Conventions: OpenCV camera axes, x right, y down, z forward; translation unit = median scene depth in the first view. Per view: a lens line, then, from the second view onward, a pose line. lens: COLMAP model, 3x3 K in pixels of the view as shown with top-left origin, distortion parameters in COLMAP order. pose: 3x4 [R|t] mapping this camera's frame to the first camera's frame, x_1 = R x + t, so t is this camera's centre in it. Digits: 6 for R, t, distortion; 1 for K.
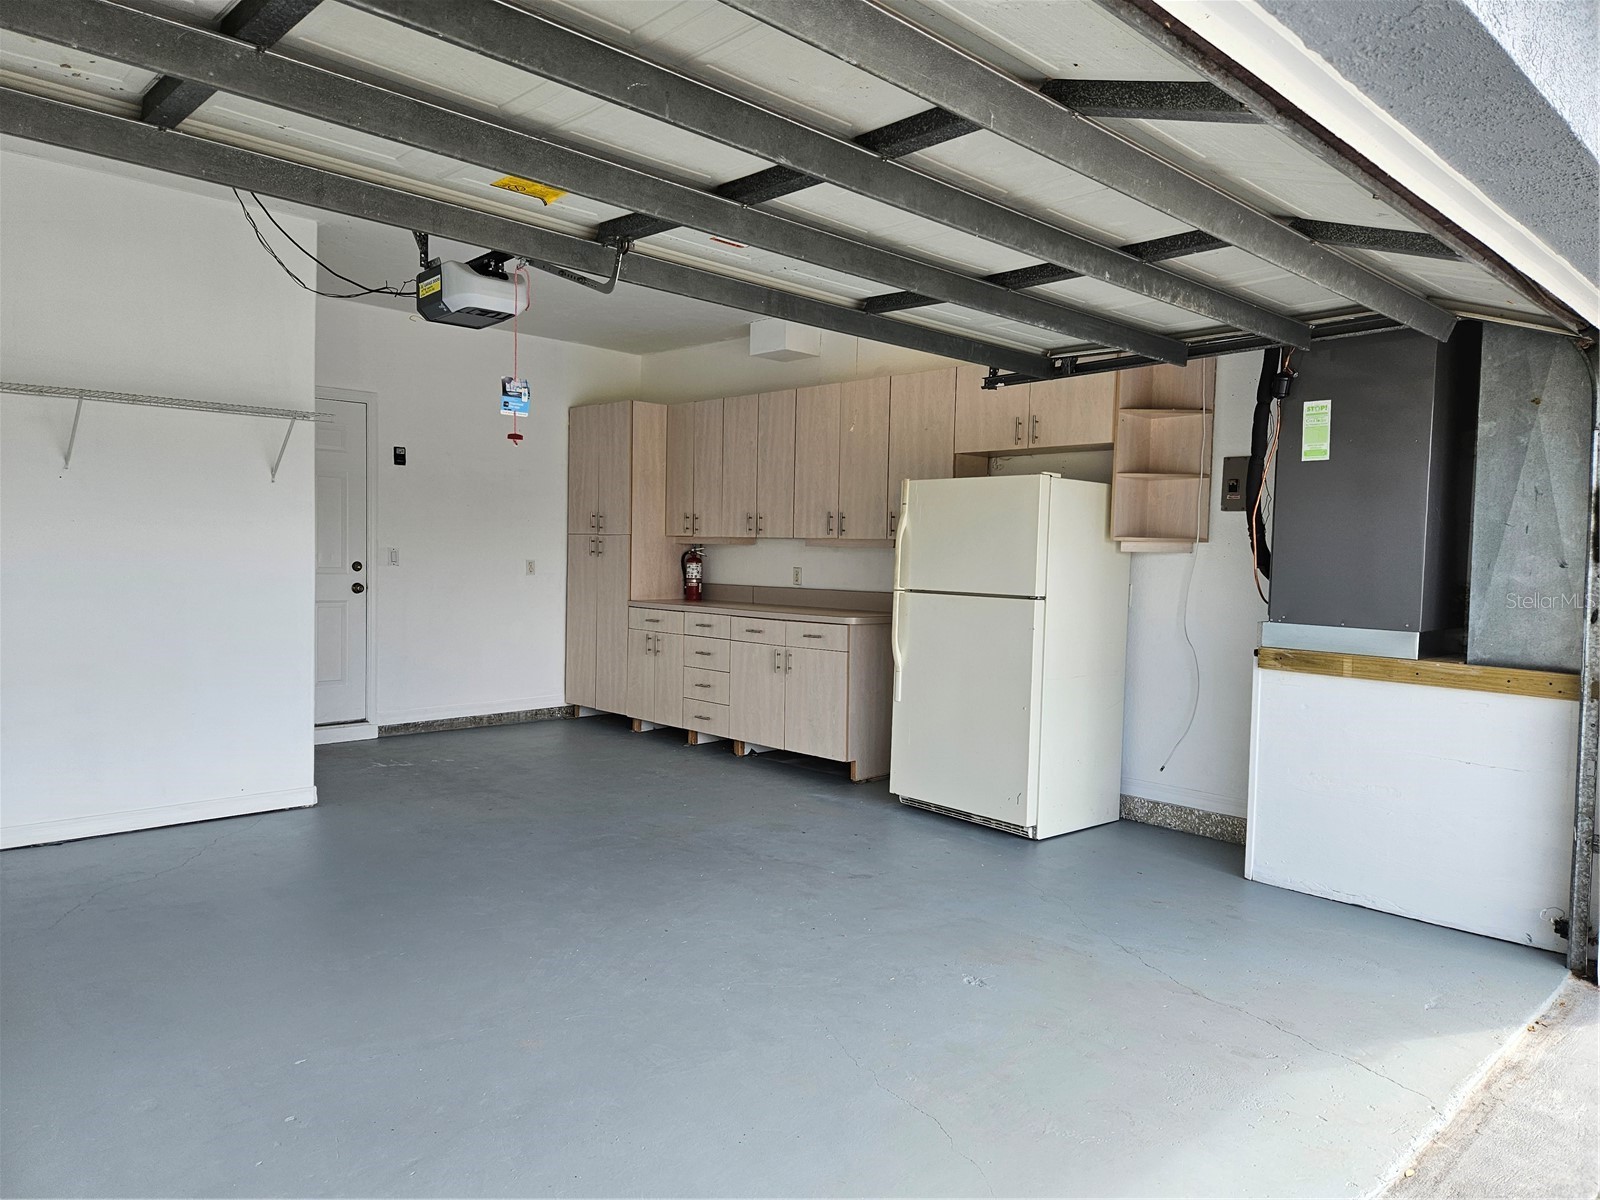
lens RADIAL K [[1063.7, 0, 800.0], [0, 1063.7, 600.0], [0, 0, 1]] dist [0.072428, -0.092317]
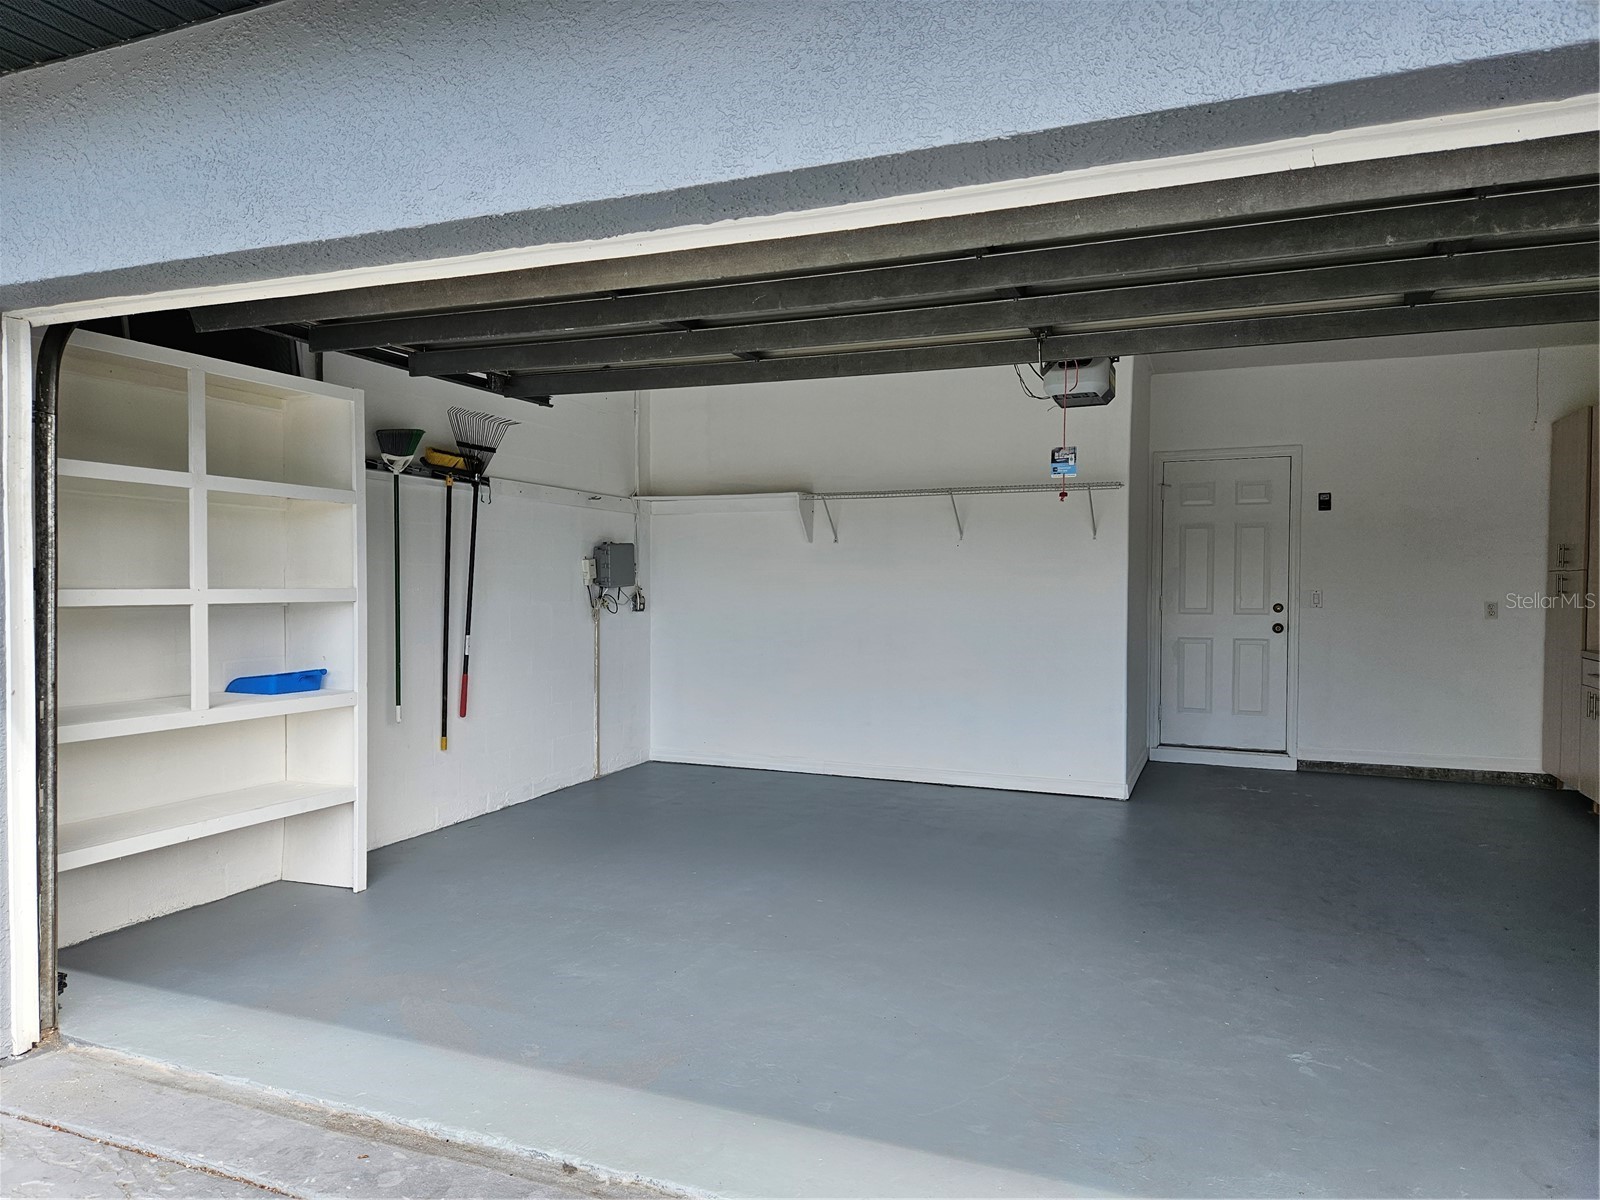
lens RADIAL K [[1088.3, 0, 804.8], [0, 1088.3, 618.5], [0, 0, 1]] dist [0.096053, -0.100052]
pose [[0.401144, 0.007502, -0.915984, 0.415641], [-0.038346, 0.999227, -0.008609, 0.007104], [0.915212, 0.038578, 0.401122, 0.119748]]
